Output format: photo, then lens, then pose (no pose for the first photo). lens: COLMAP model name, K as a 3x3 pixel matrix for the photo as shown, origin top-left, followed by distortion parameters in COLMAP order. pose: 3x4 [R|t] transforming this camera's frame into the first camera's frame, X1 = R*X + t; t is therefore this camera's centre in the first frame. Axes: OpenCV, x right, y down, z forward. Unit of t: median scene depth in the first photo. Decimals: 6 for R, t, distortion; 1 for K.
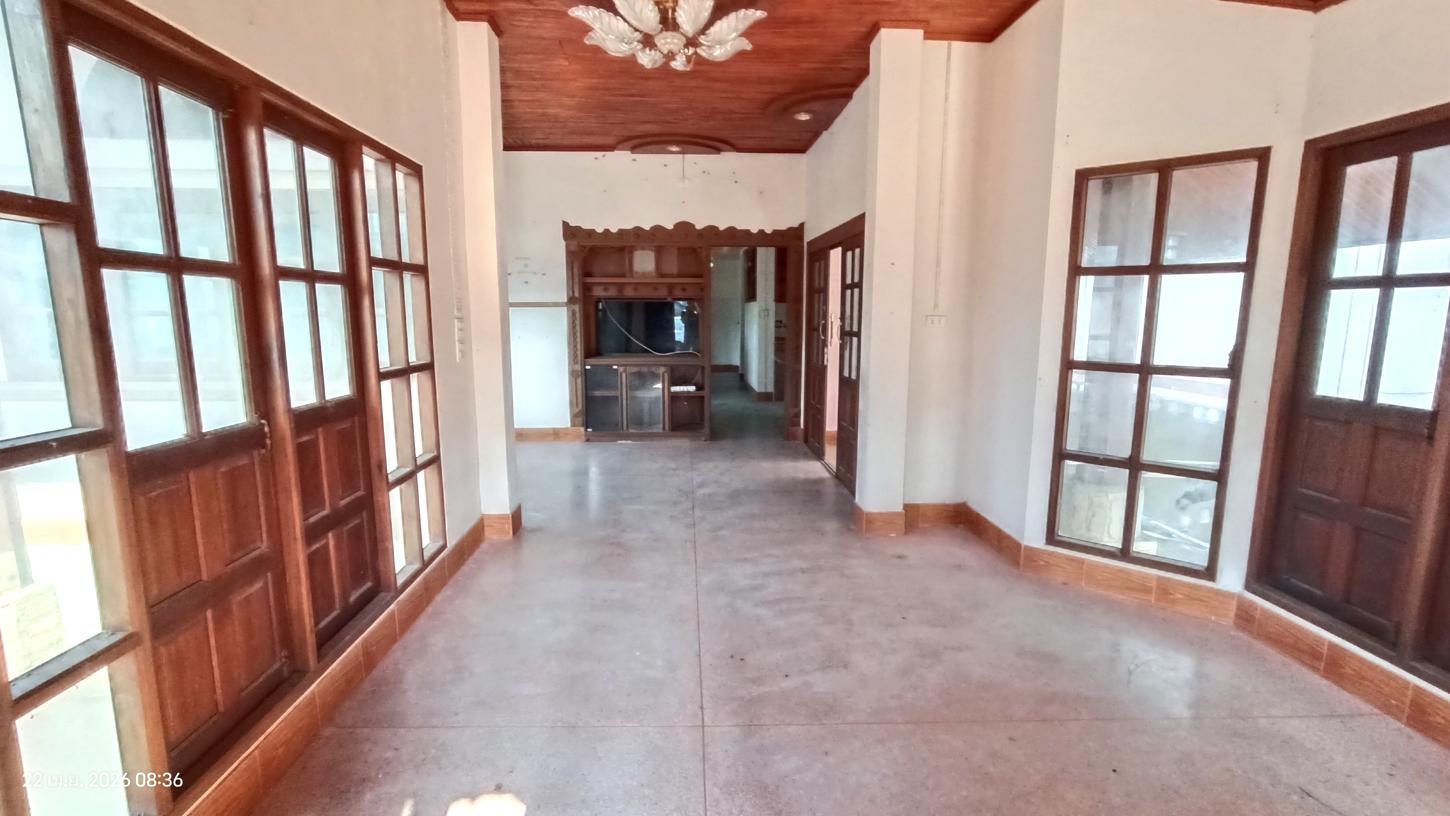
lens RADIAL K [[662.0, 0, 717.2], [0, 662.0, 406.6], [0, 0, 1]] dist [-0.033428, 0.021225]
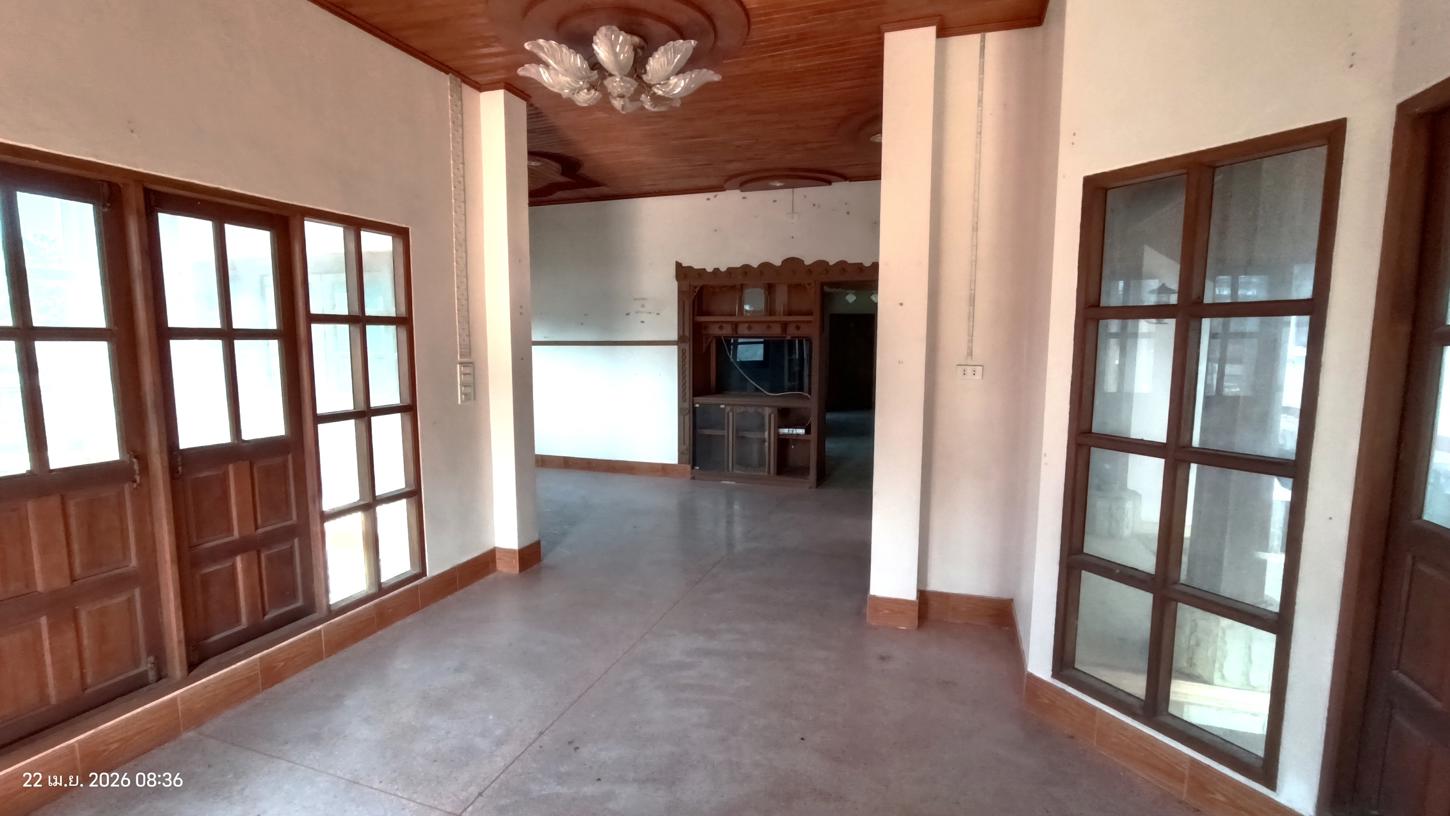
lens RADIAL K [[662.0, 0, 717.2], [0, 662.0, 406.6], [0, 0, 1]] dist [-0.033428, 0.021225]
pose [[0.930841, 0.037395, -0.363506, 0.340389], [-0.053408, 0.997990, -0.034098, -0.042472], [0.361501, 0.051154, 0.930968, 0.130933]]
